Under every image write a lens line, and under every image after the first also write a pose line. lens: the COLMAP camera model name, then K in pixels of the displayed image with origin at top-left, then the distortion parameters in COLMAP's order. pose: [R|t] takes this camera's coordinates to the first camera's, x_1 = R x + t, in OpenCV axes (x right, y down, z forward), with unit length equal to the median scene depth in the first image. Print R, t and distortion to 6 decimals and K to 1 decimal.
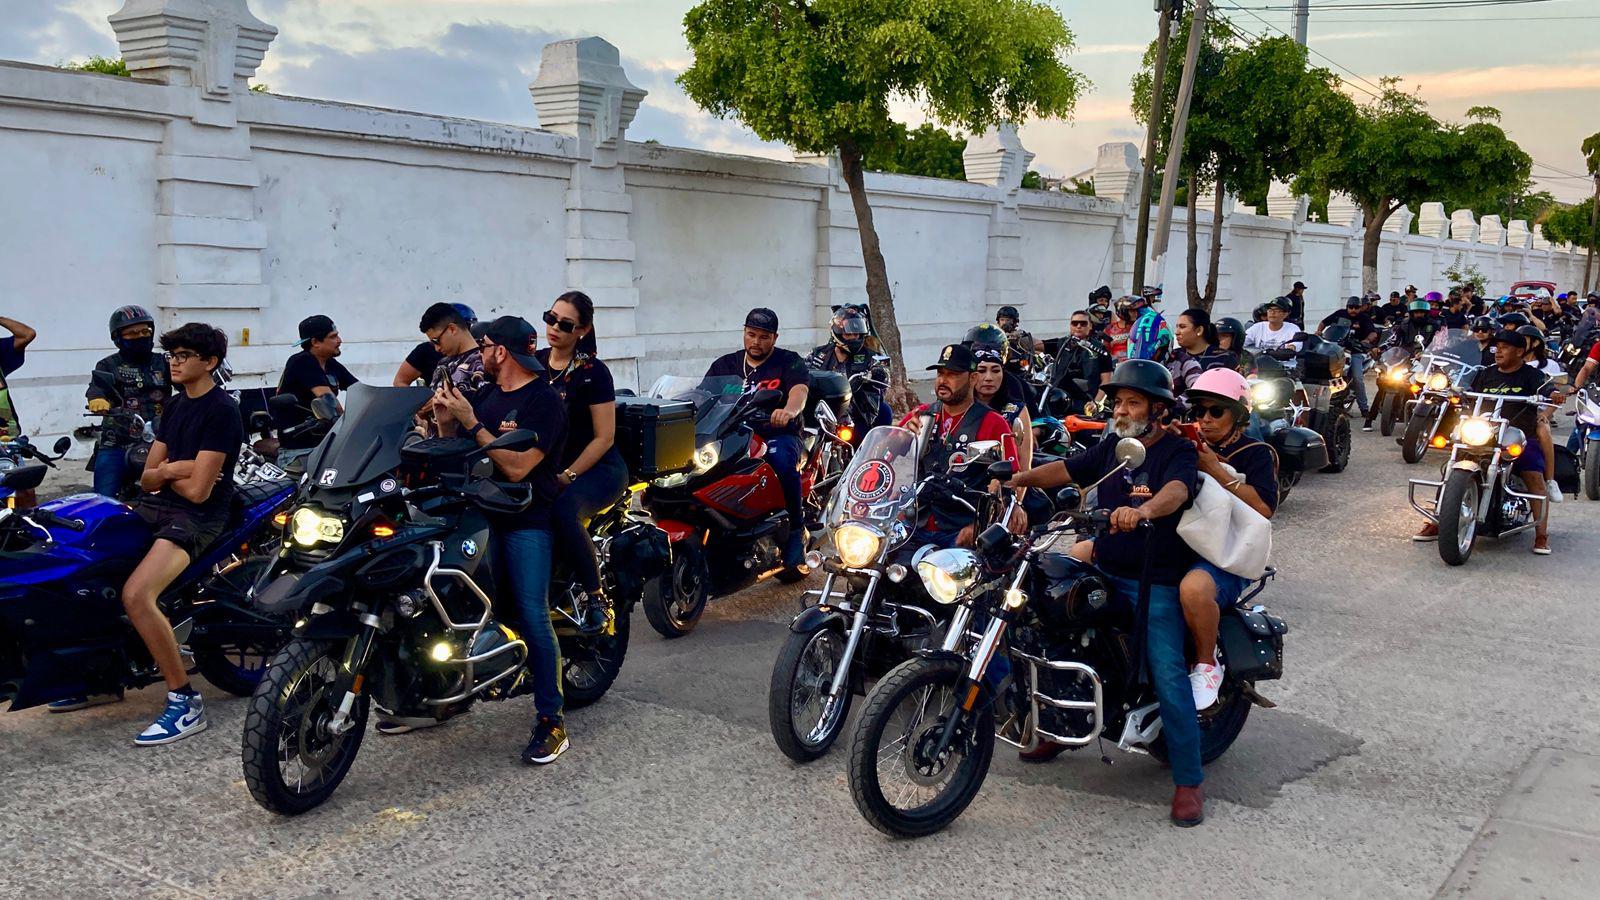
lens RADIAL K [[1478.9, 0, 807.7], [0, 1478.9, 477.8], [0, 0, 1]] dist [0.006859, 0.000000]
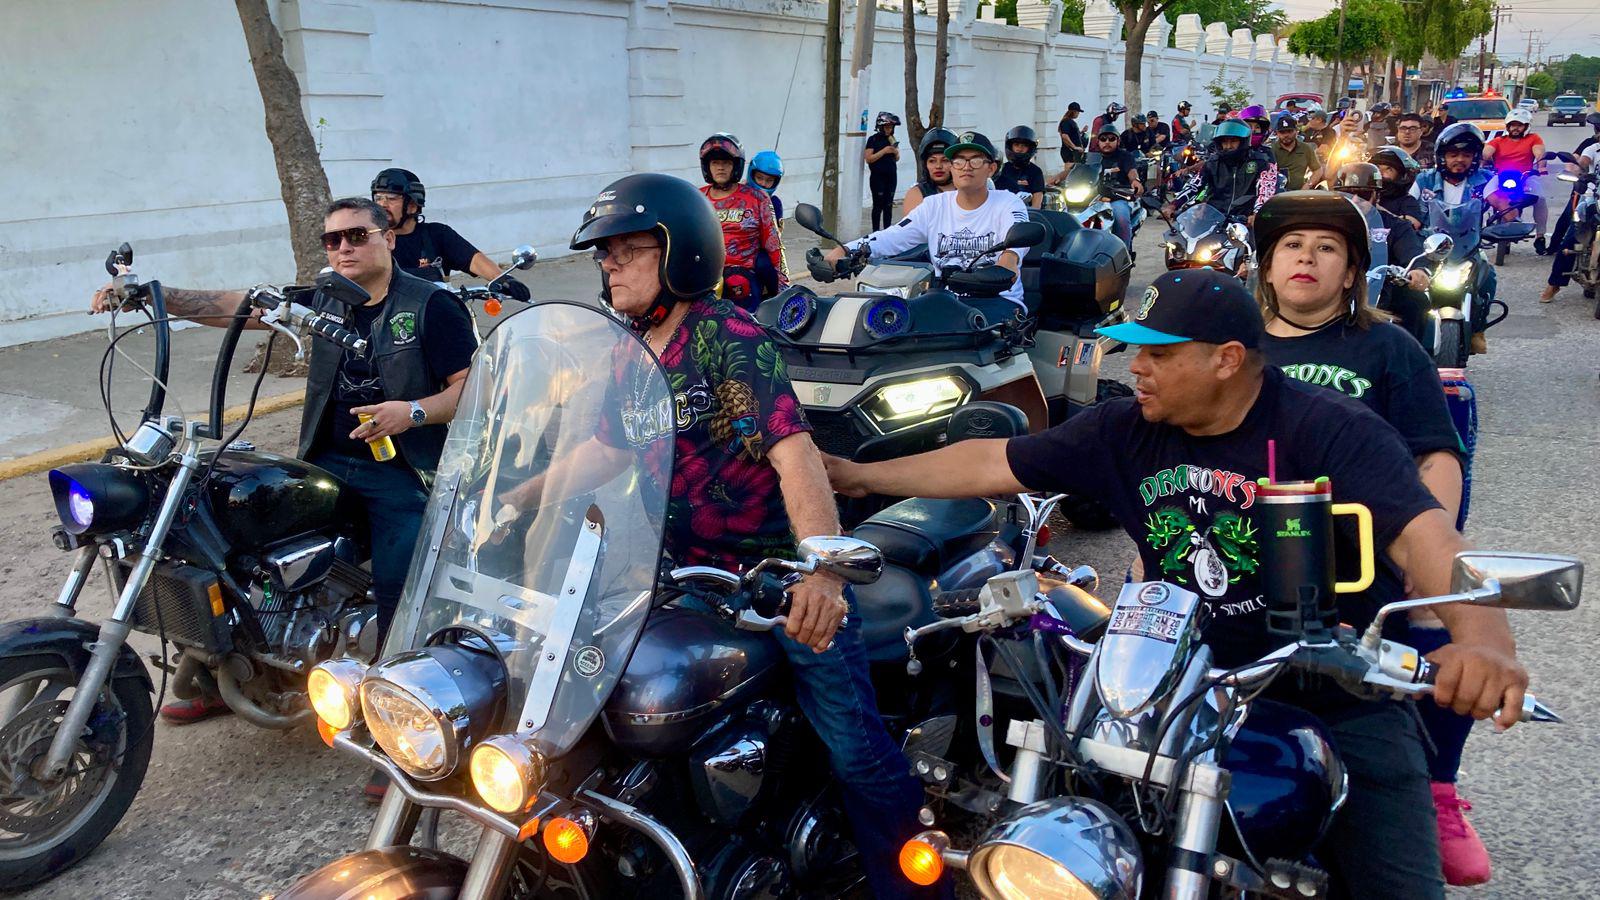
lens RADIAL K [[1234.2, 0, 792.6], [0, 1234.2, 442.6], [0, 0, 1]] dist [0.030314, -0.019502]
pose [[0.993193, -0.060198, 0.099718, 0.131591], [0.047262, 0.990731, 0.127353, -0.047375], [-0.106460, -0.121774, 0.986832, 0.378402]]
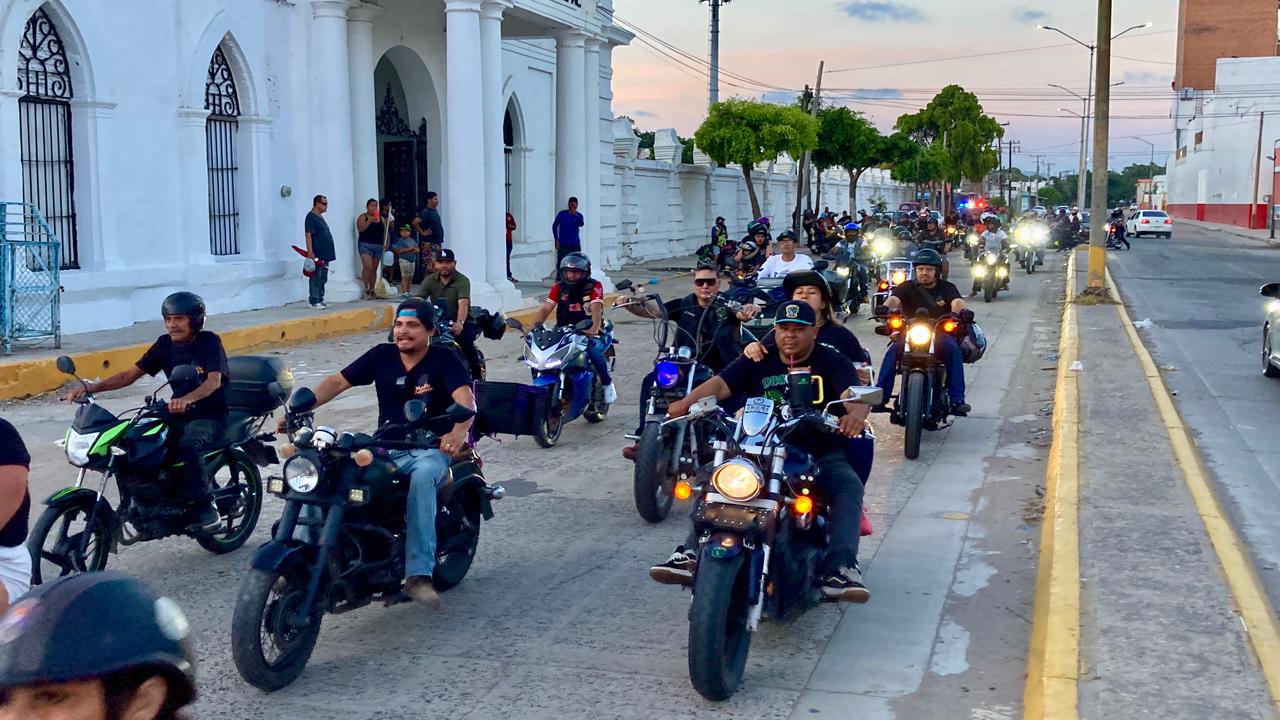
lens RADIAL K [[1362.7, 0, 588.6], [0, 1362.7, 362.9], [0, 0, 1]] dist [0.033611, 0.000000]
pose [[0.955689, -0.060244, 0.288146, -0.762113], [0.067117, 0.997647, -0.014024, 0.129876], [-0.286623, 0.032742, 0.957484, -1.036505]]
